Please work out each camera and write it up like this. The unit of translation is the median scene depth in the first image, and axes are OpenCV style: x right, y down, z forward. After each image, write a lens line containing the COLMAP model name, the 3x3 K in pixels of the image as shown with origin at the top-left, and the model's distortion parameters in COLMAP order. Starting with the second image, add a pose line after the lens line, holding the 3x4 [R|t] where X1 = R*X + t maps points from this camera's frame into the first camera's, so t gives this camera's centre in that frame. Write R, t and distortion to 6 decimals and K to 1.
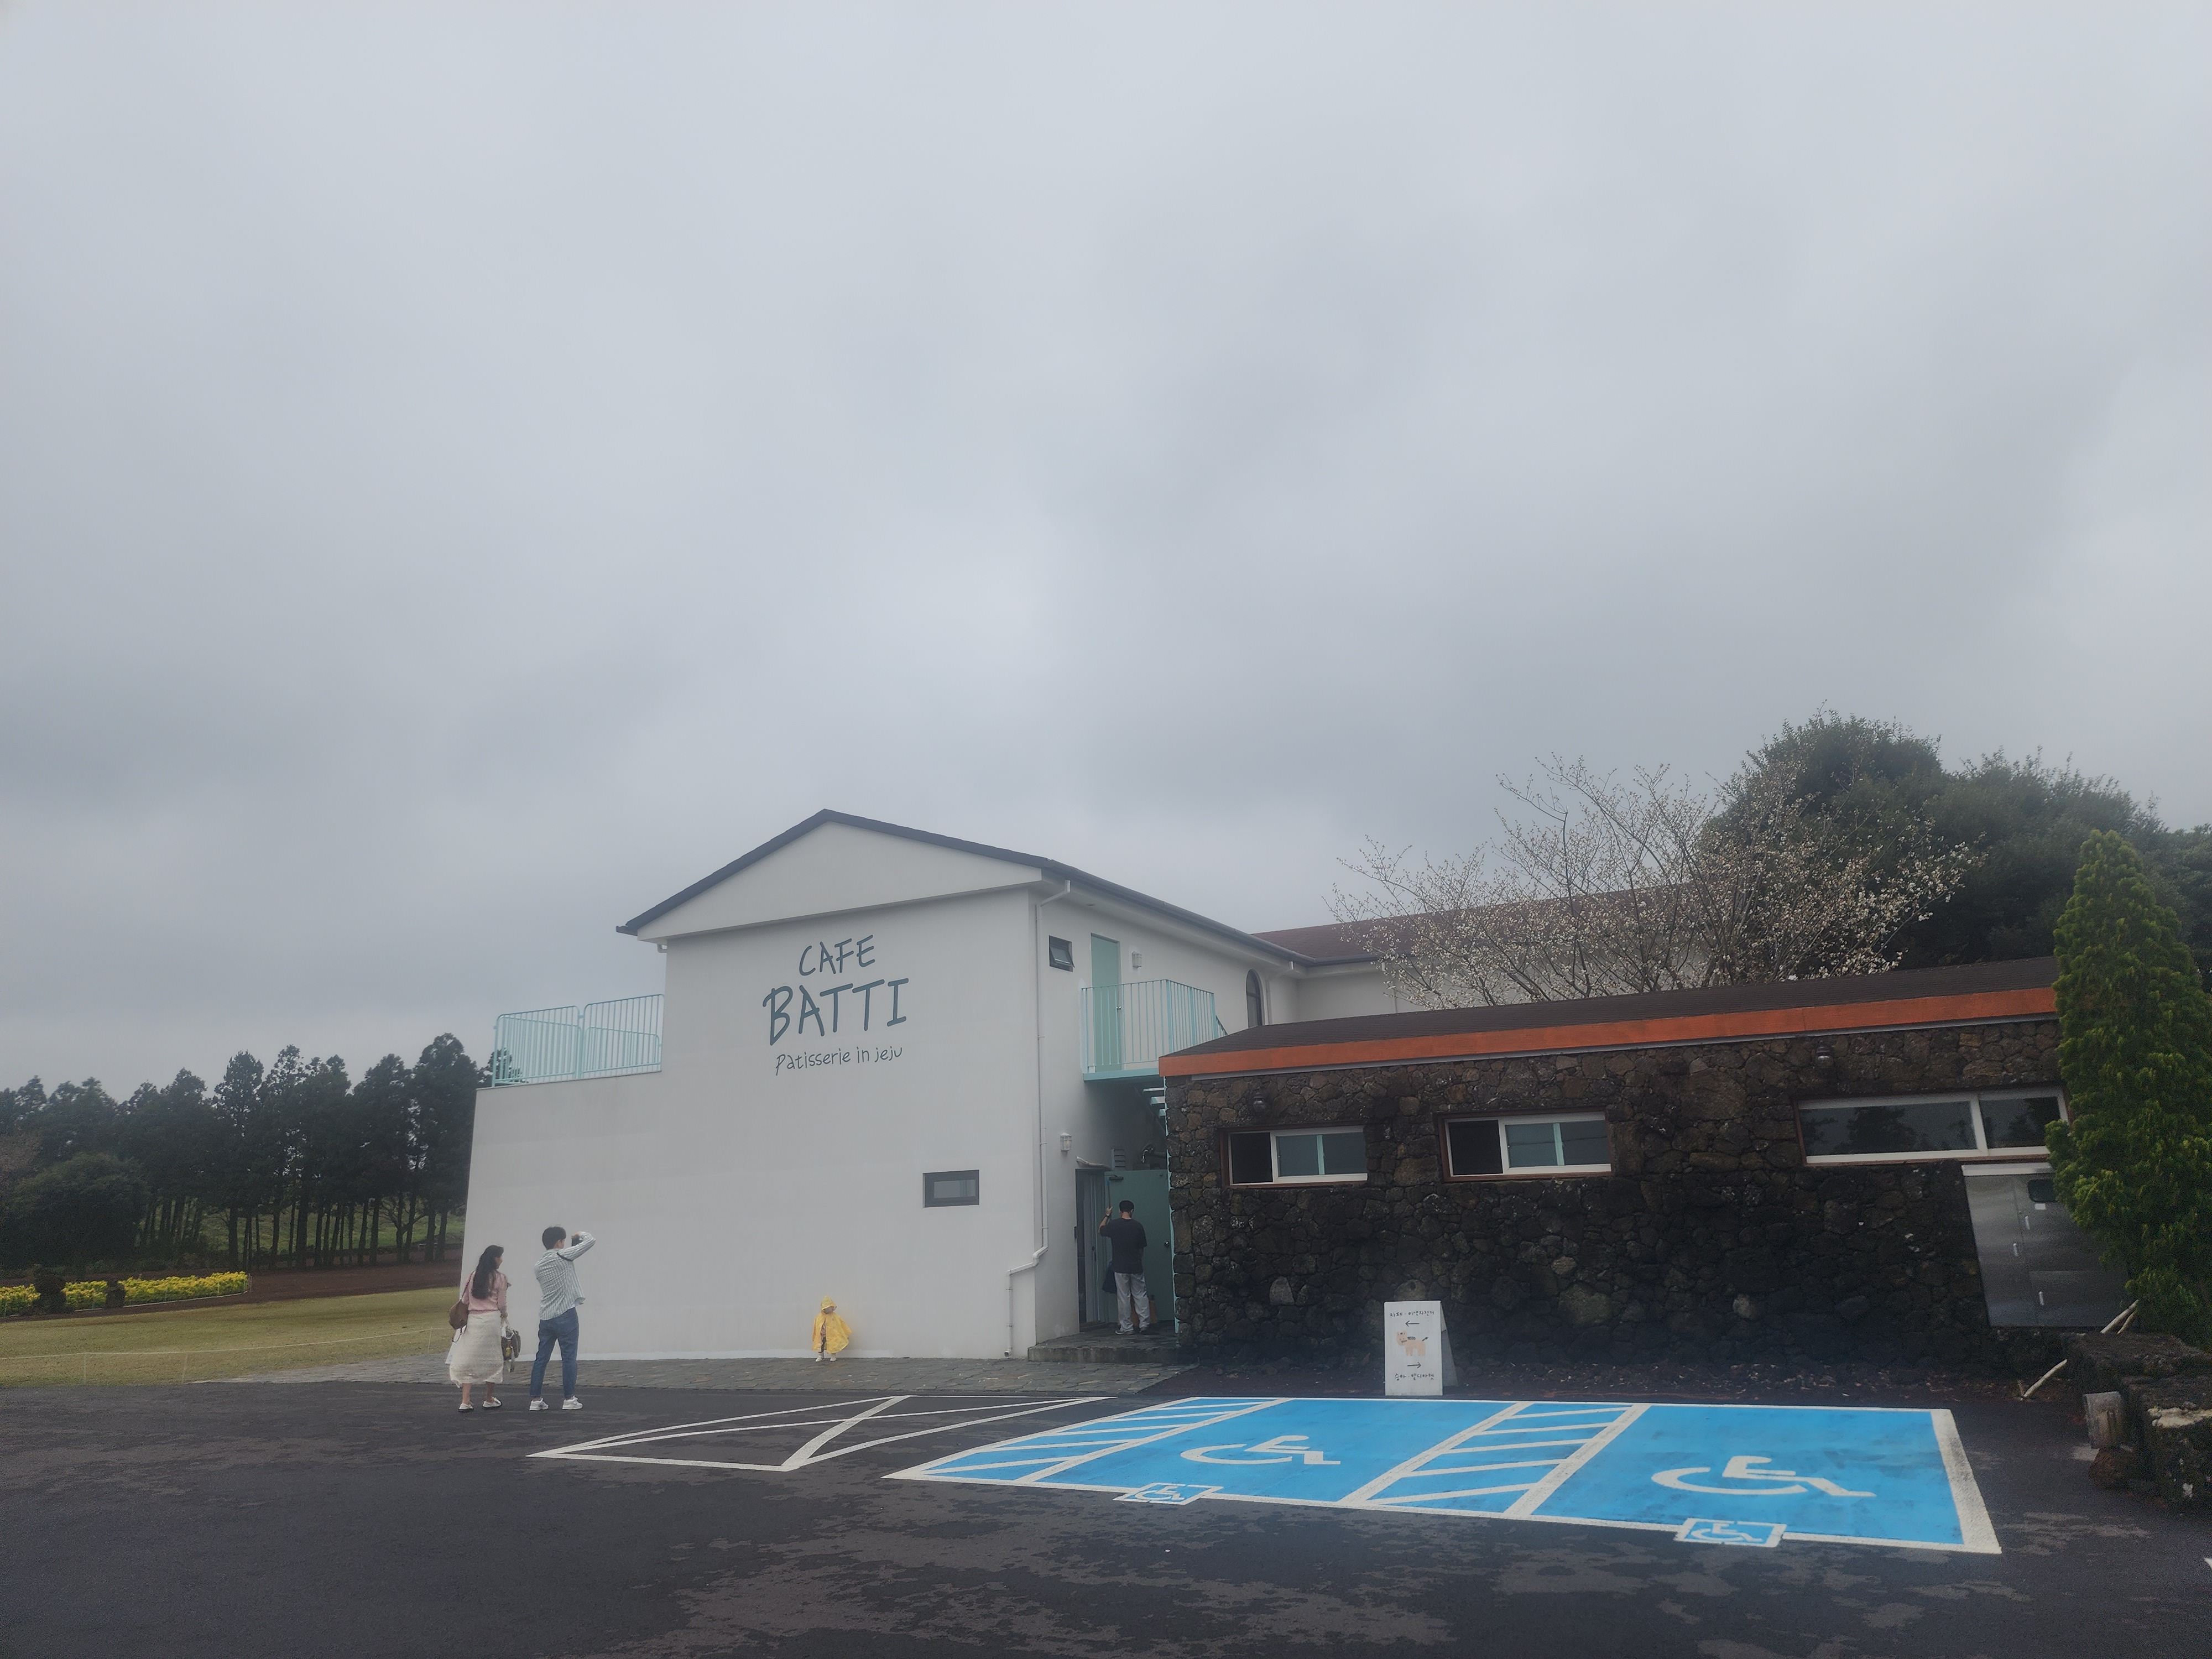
lens RADIAL K [[1469.8, 0, 1121.2], [0, 1469.8, 838.5], [0, 0, 1]] dist [0.008139, -0.005095]
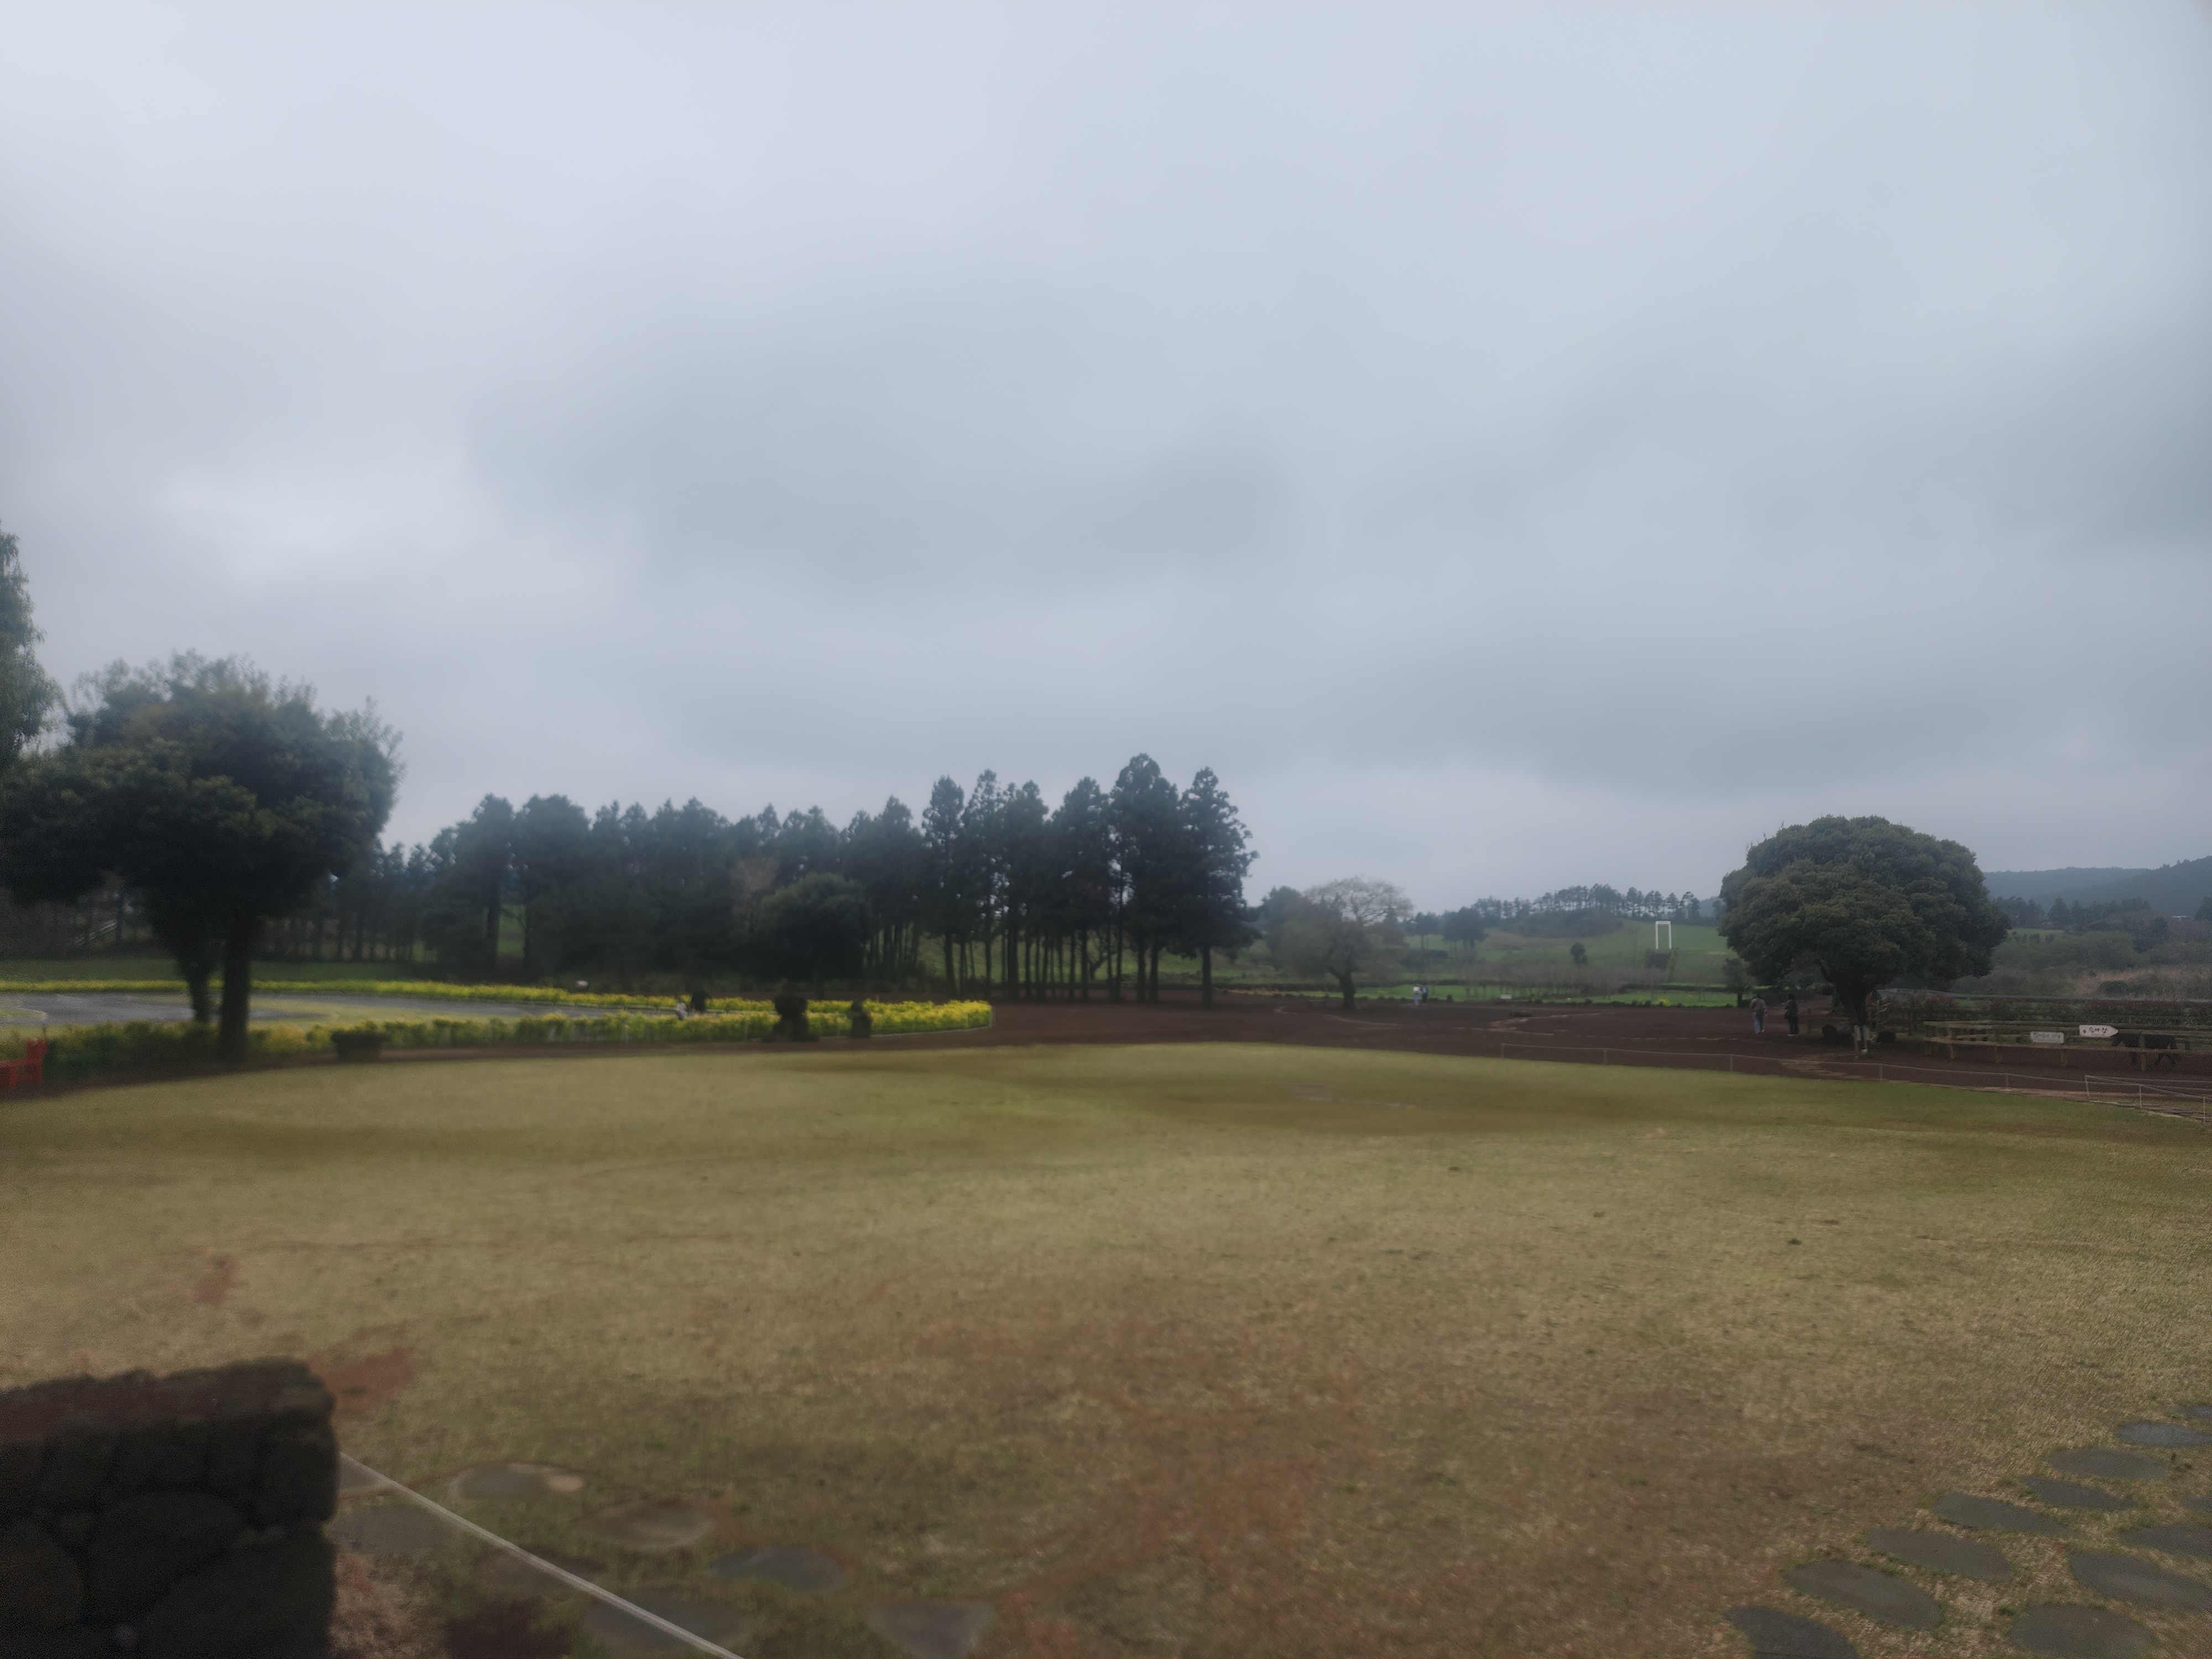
lens RADIAL K [[1469.8, 0, 1099.9], [0, 1469.8, 825.0], [0, 0, 1]] dist [0.008139, -0.005095]
pose [[0.916075, 0.012312, -0.400818, -0.123077], [0.046967, 0.989355, 0.137734, 0.050536], [0.398247, -0.145000, 0.905745, 0.173530]]
